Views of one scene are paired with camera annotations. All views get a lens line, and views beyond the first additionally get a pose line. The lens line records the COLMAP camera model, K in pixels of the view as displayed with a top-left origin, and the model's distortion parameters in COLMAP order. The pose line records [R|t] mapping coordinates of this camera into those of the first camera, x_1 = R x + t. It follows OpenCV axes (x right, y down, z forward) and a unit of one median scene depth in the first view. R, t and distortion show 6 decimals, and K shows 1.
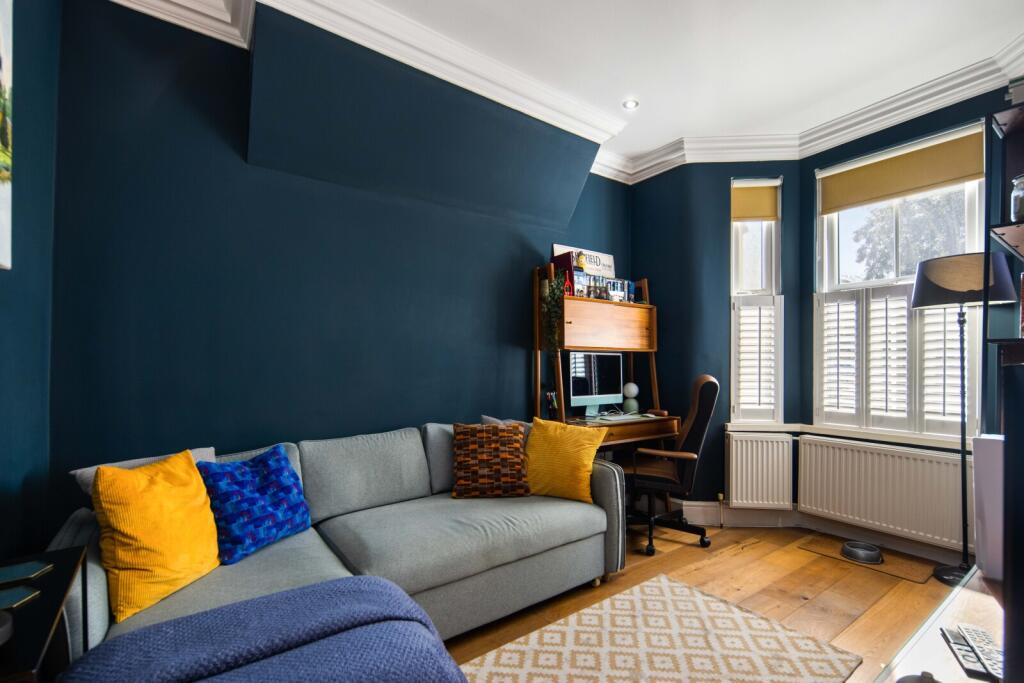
lens RADIAL K [[456.1, 0, 512.8], [0, 456.1, 360.7], [0, 0, 1]] dist [0.000221, -0.000068]
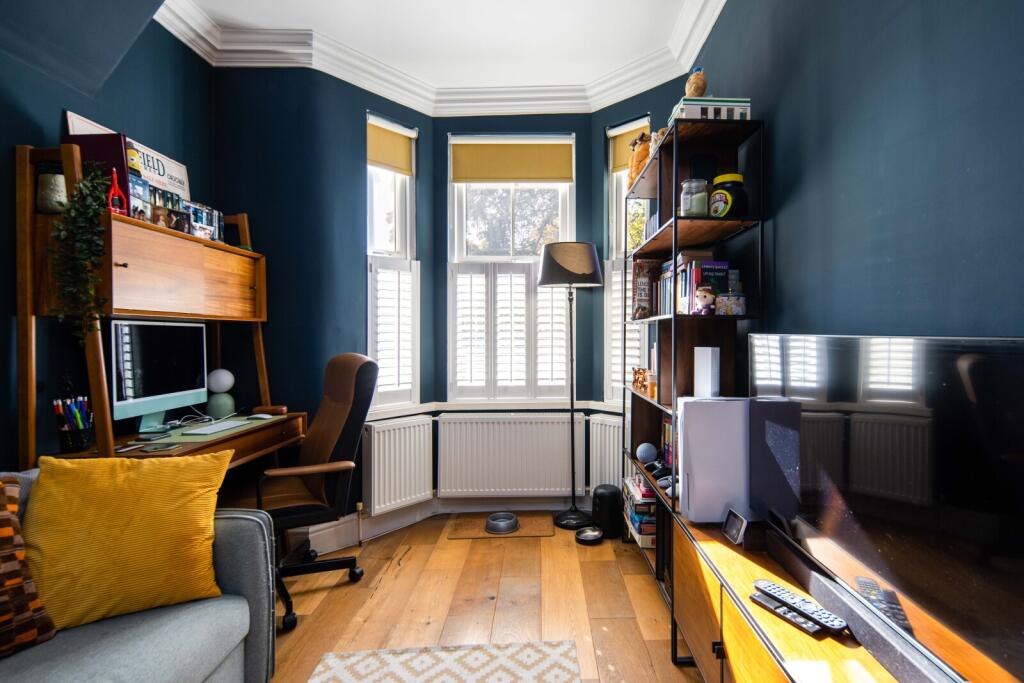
lens RADIAL K [[486.1, 0, 514.4], [0, 486.1, 327.8], [0, 0, 1]] dist [0.008063, -0.006064]
pose [[0.554422, 0.004365, 0.832225, -0.102290], [0.005784, 0.999942, -0.009098, -0.002287], [-0.832216, 0.009858, 0.554364, 0.319754]]
